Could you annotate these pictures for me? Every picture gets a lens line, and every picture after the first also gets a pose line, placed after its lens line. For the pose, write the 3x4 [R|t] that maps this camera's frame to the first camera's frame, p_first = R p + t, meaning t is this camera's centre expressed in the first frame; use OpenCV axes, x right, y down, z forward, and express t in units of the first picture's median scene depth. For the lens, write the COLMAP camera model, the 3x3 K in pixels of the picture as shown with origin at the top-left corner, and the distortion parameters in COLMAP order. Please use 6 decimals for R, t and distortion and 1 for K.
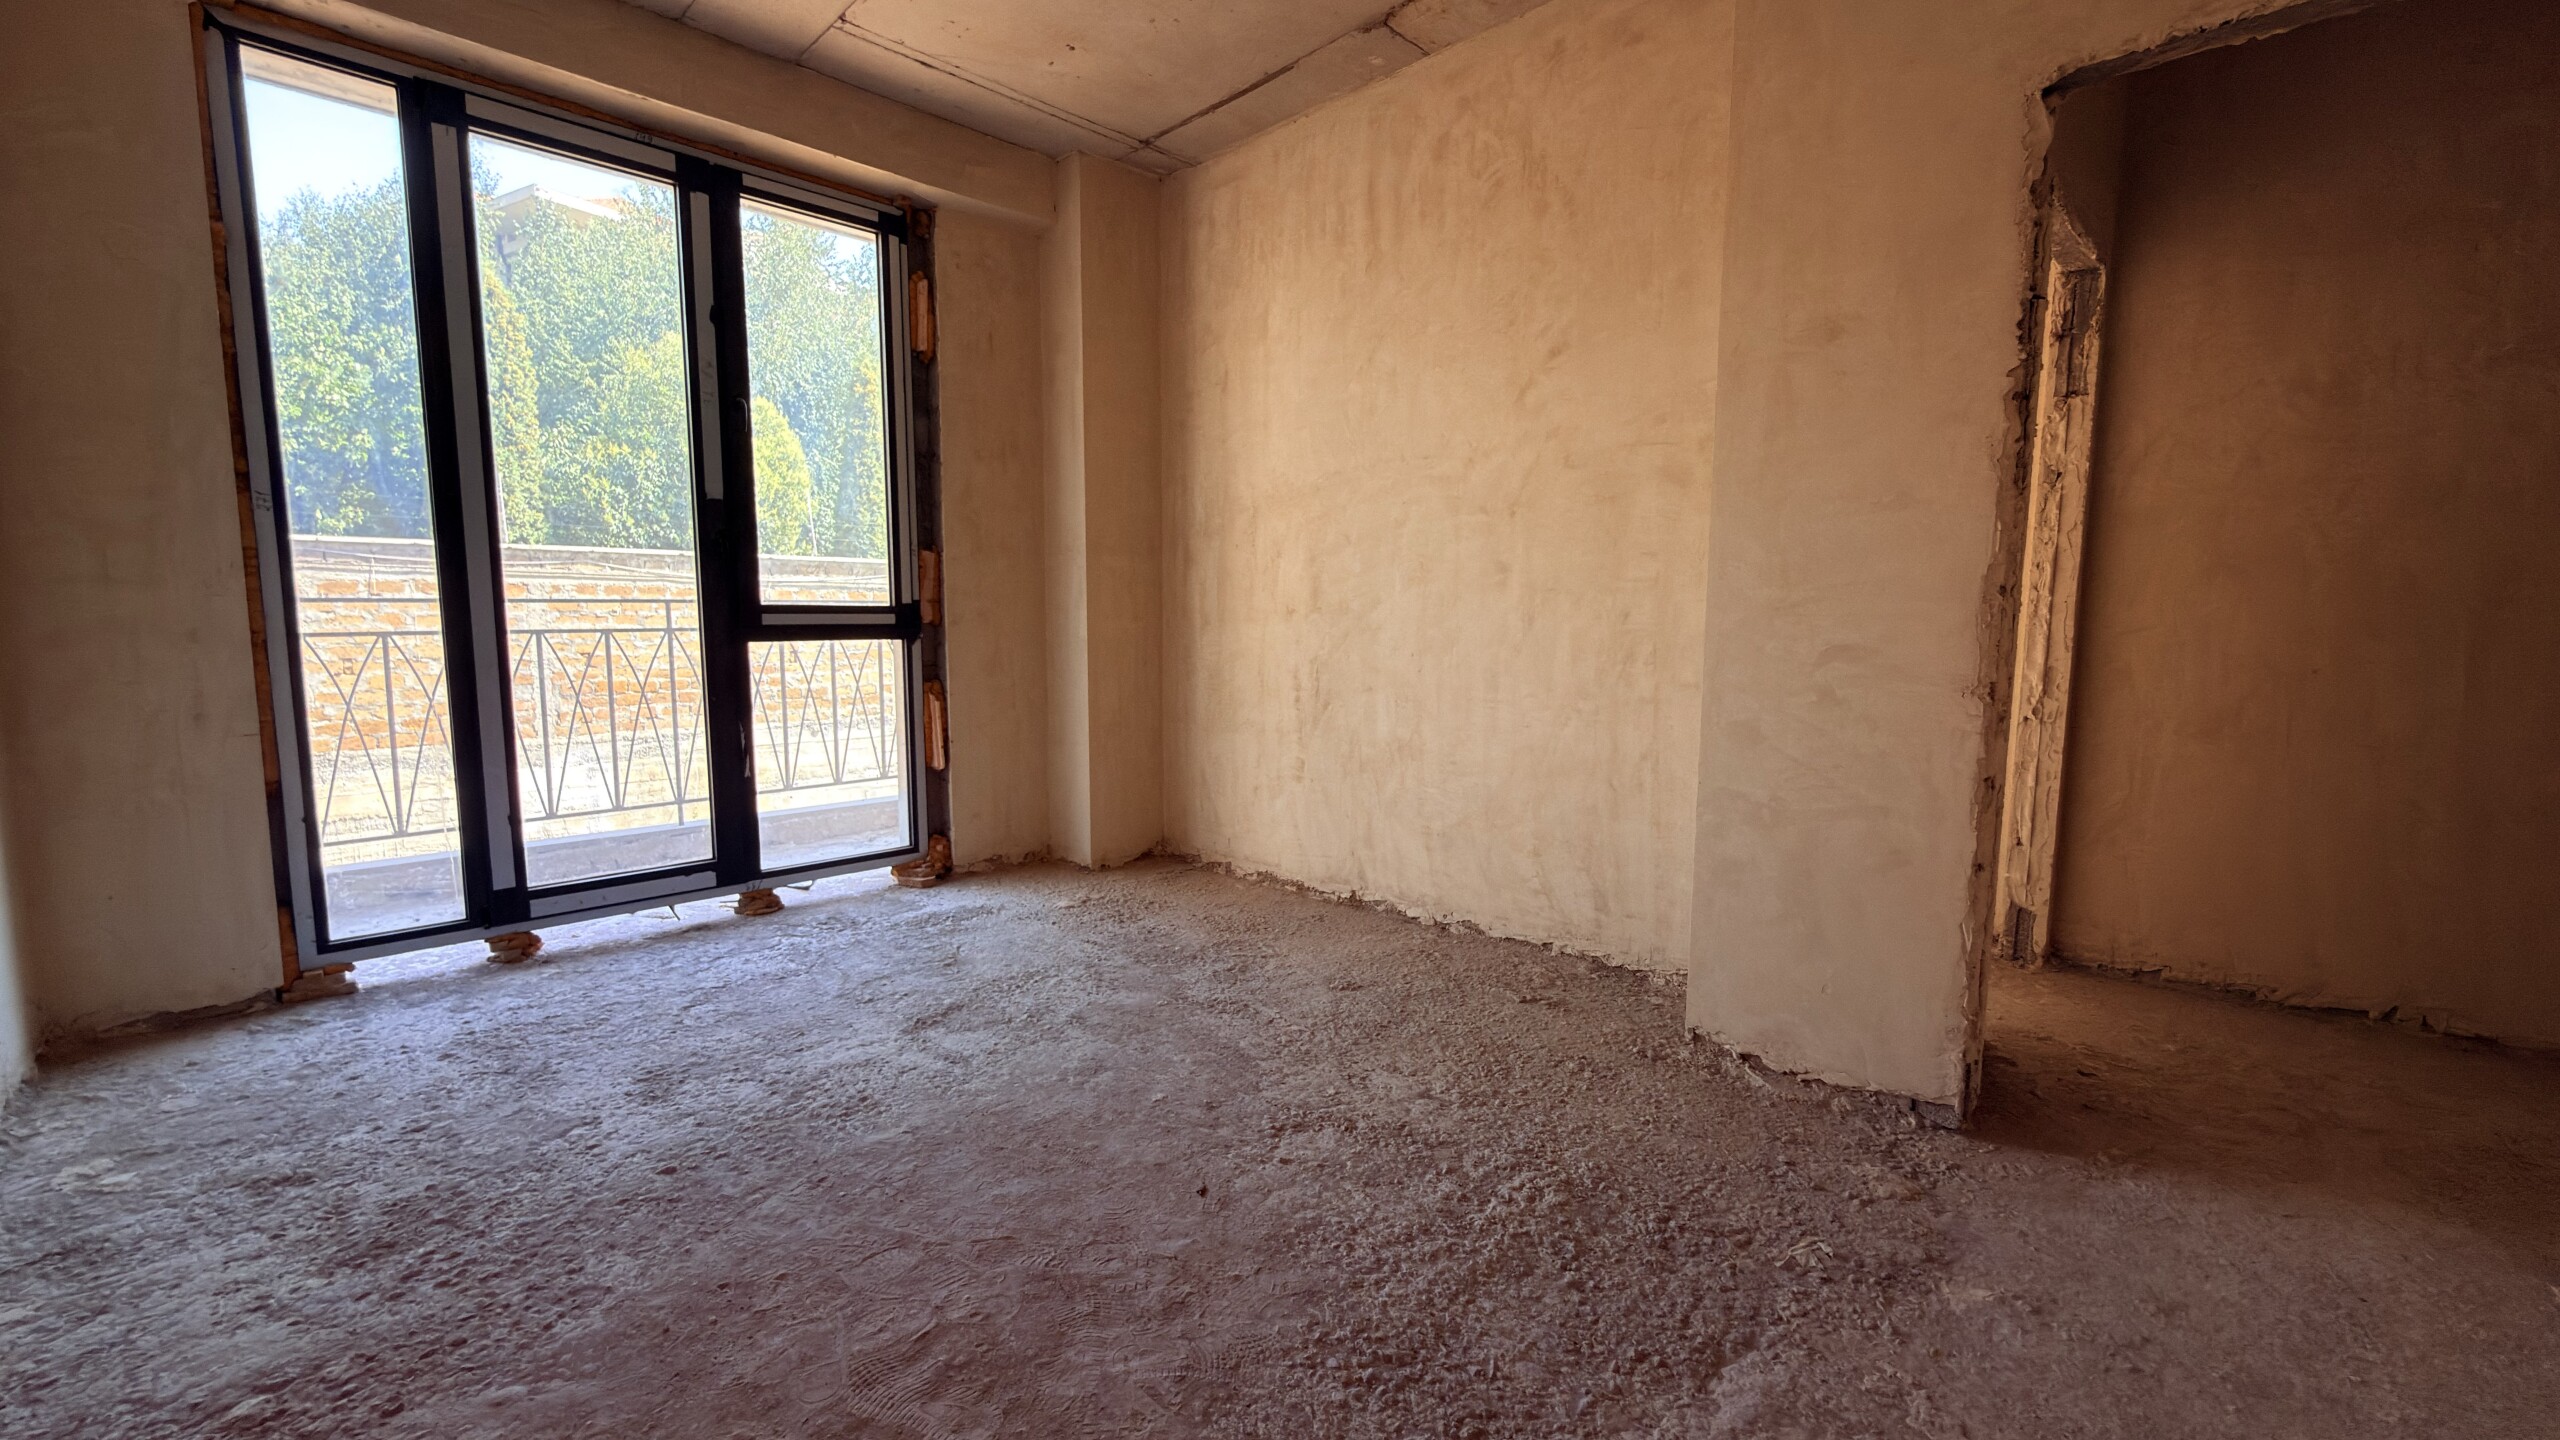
lens RADIAL K [[1027.3, 0, 1284.5], [0, 1027.3, 725.5], [0, 0, 1]] dist [0.000173, 0.000012]
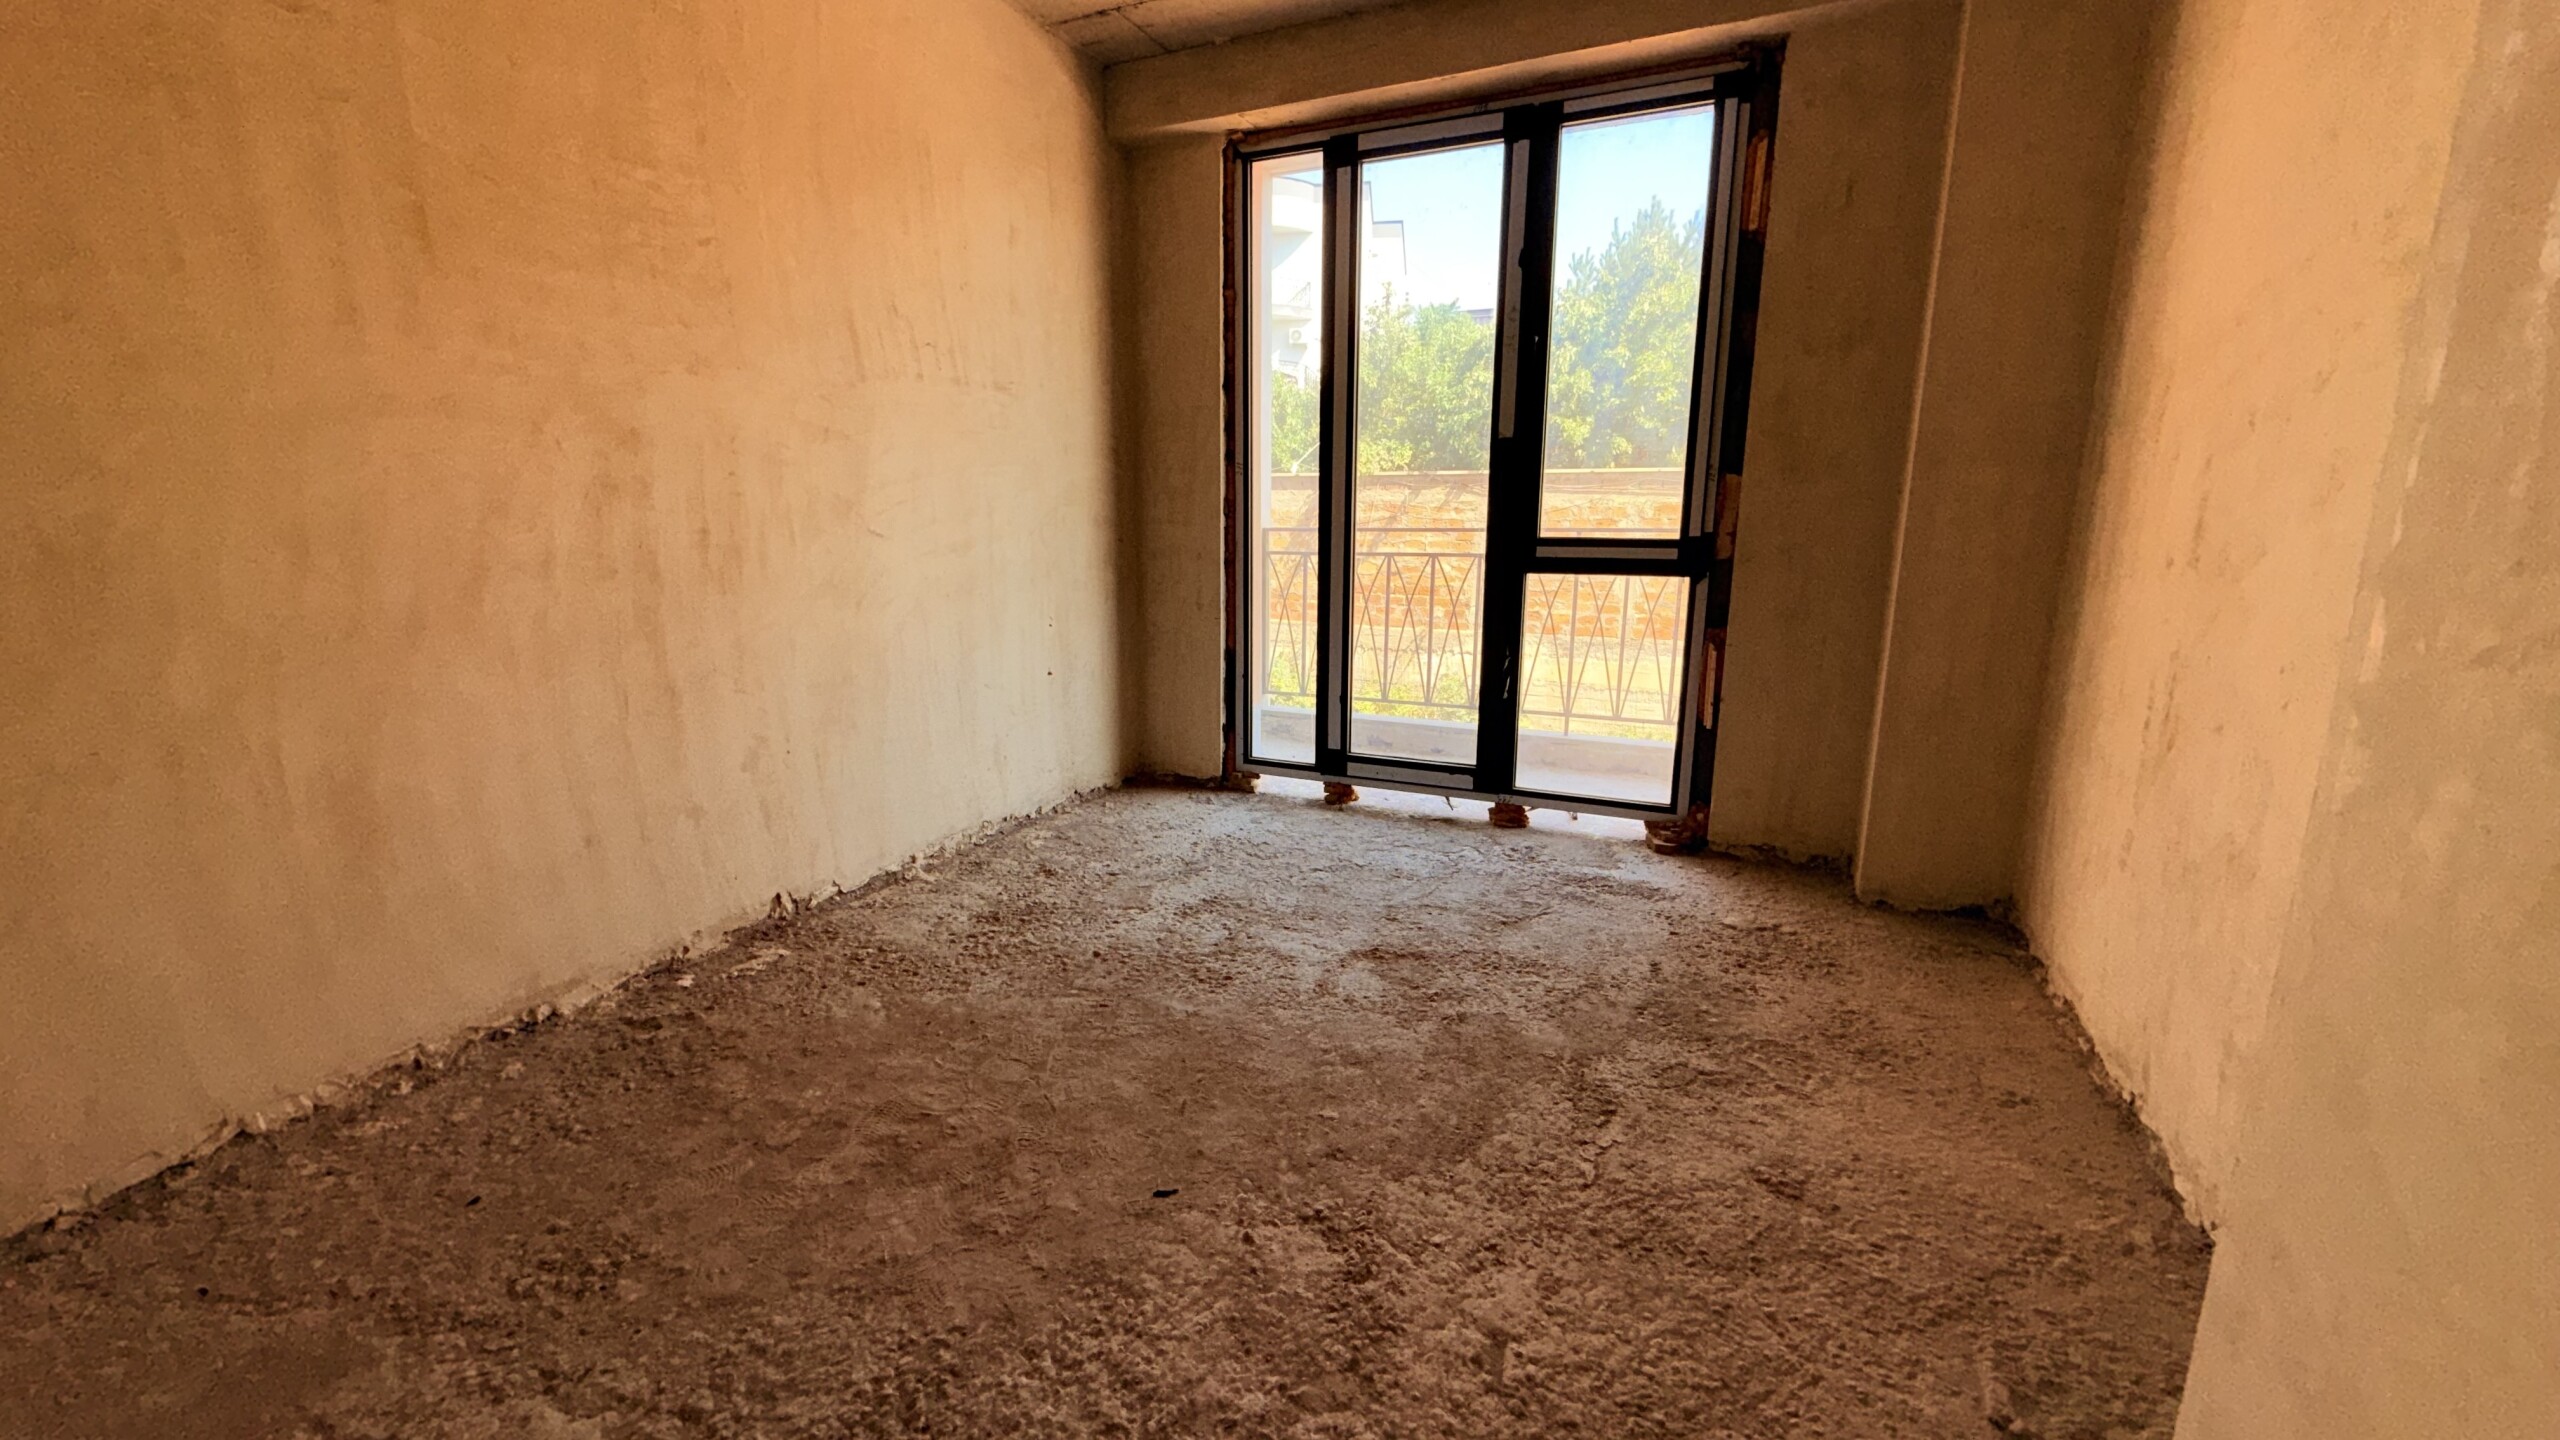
lens RADIAL K [[1027.3, 0, 1284.5], [0, 1027.3, 725.5], [0, 0, 1]] dist [0.000173, 0.000012]
pose [[0.324264, 0.185256, -0.927649, 0.466221], [-0.105966, 0.981578, 0.158984, -0.079338], [0.940013, 0.046746, 0.337921, 0.479569]]
